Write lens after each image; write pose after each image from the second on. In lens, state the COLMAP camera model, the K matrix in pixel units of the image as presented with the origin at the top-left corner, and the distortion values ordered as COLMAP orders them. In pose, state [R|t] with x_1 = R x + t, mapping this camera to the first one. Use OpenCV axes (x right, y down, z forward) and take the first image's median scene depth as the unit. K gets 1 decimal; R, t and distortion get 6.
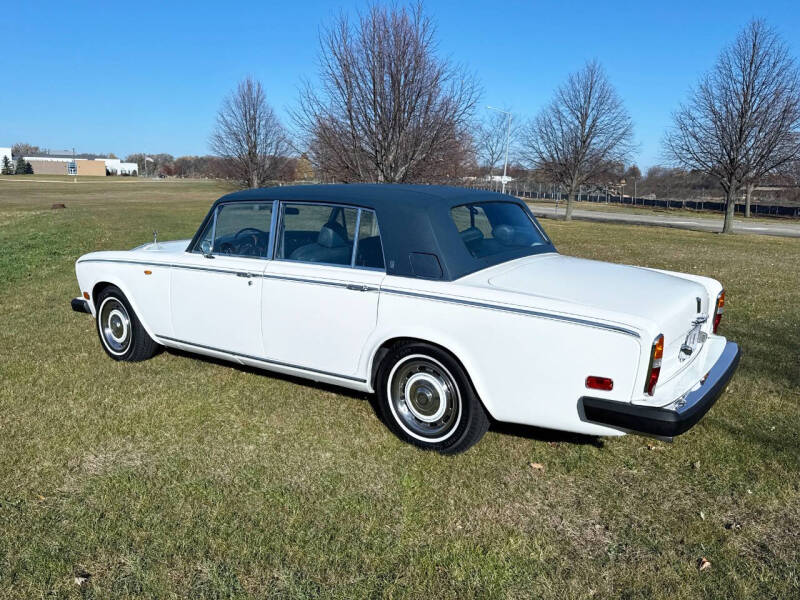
lens RADIAL K [[626.9, 0, 402.2], [0, 626.9, 325.5], [0, 0, 1]] dist [0.011658, -0.023283]
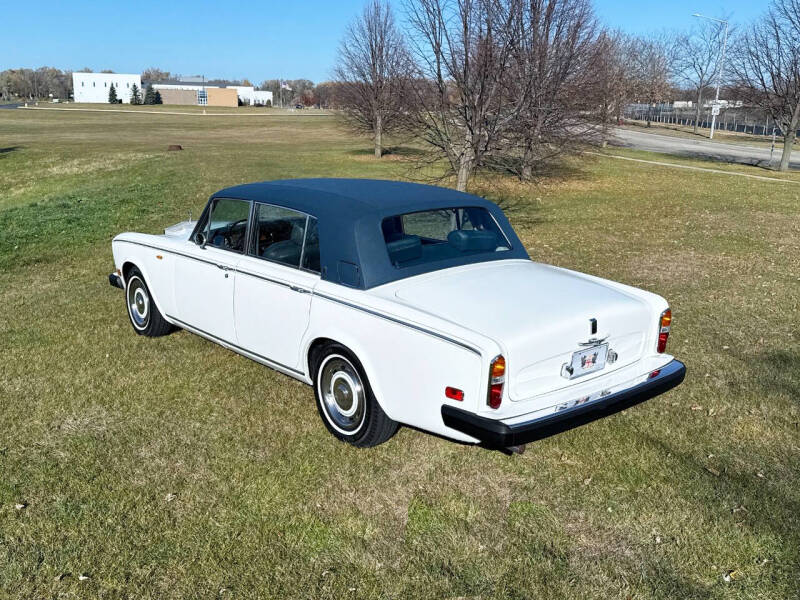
lens RADIAL K [[778.9, 0, 380.6], [0, 778.9, 309.1], [0, 0, 1]] dist [0.031074, 0.000000]
pose [[0.967462, 0.055163, -0.246931, 0.175079], [-0.049464, 0.998348, 0.029227, -0.030780], [0.248135, -0.016061, 0.968592, -0.124340]]
